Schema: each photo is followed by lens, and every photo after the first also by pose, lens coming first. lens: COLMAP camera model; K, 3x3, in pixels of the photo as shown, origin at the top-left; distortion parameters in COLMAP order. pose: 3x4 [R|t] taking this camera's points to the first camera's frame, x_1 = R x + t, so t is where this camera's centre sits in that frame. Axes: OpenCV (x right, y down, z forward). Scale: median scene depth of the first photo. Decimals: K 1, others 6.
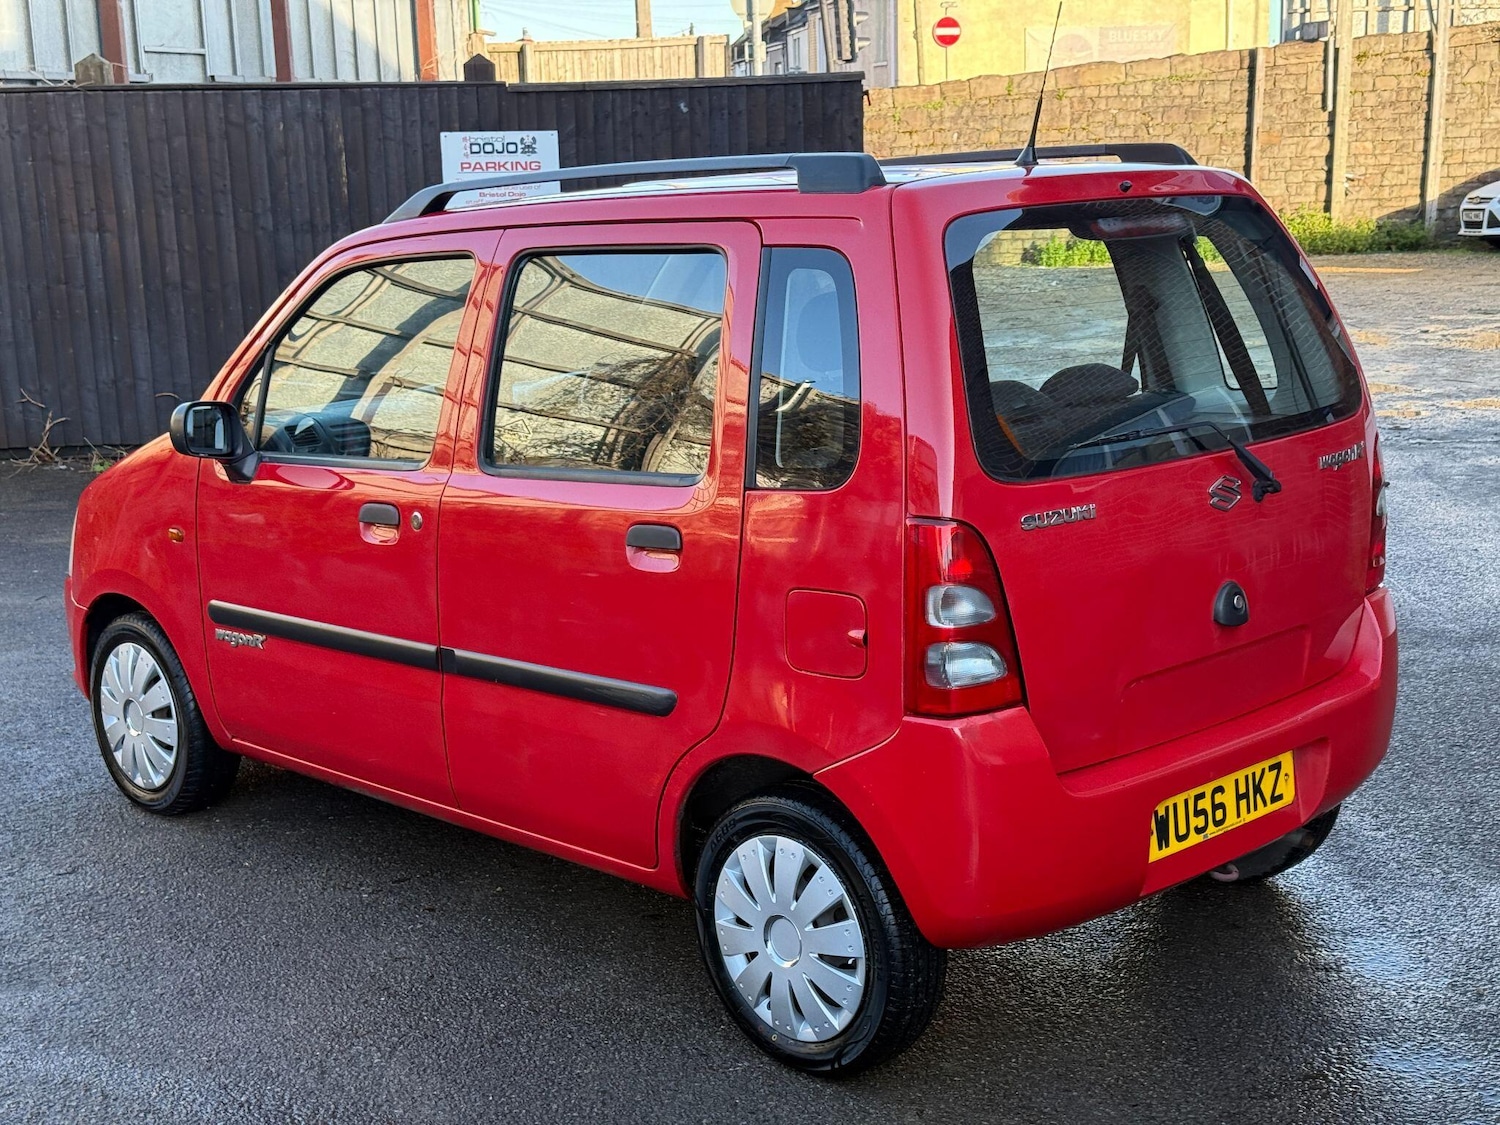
lens RADIAL K [[2102.3, 0, 780.1], [0, 2102.3, 564.1], [0, 0, 1]] dist [0.054774, 0.000000]
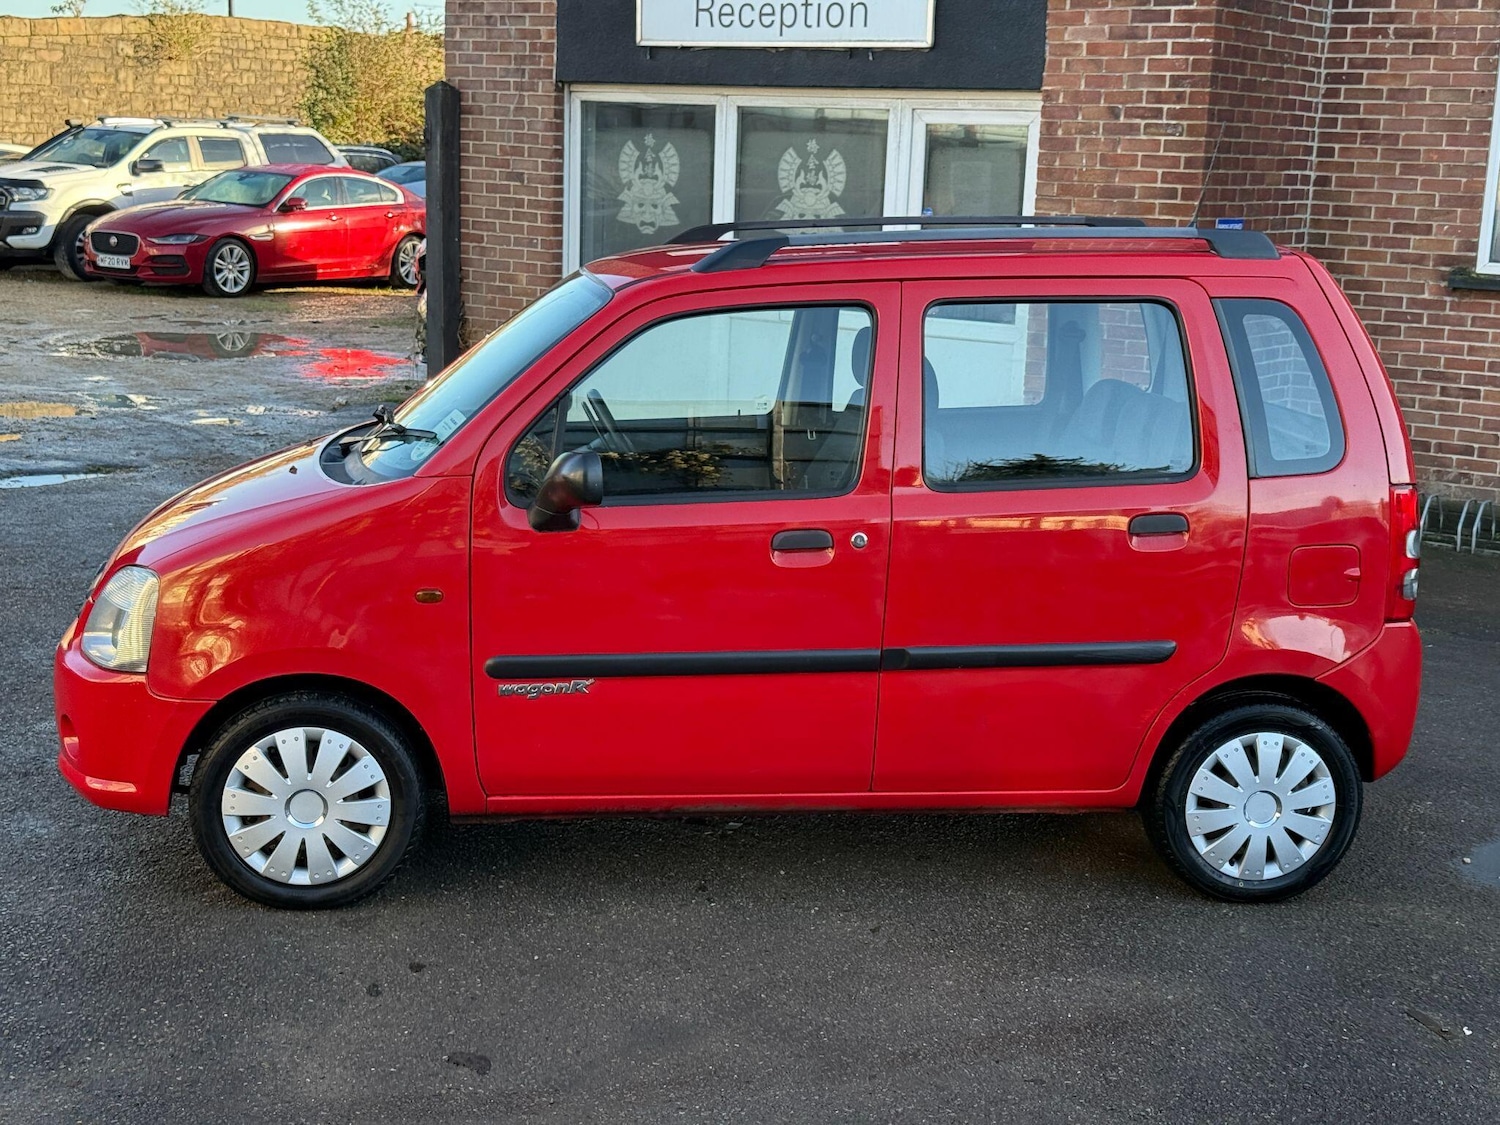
lens RADIAL K [[2078.7, 0, 771.0], [0, 2078.7, 587.7], [0, 0, 1]] dist [0.081771, 0.000000]
pose [[0.613277, -0.112219, 0.781855, -1.086955], [0.102191, 0.992810, 0.062340, -0.070521], [-0.783229, 0.041667, 0.620335, 0.354459]]
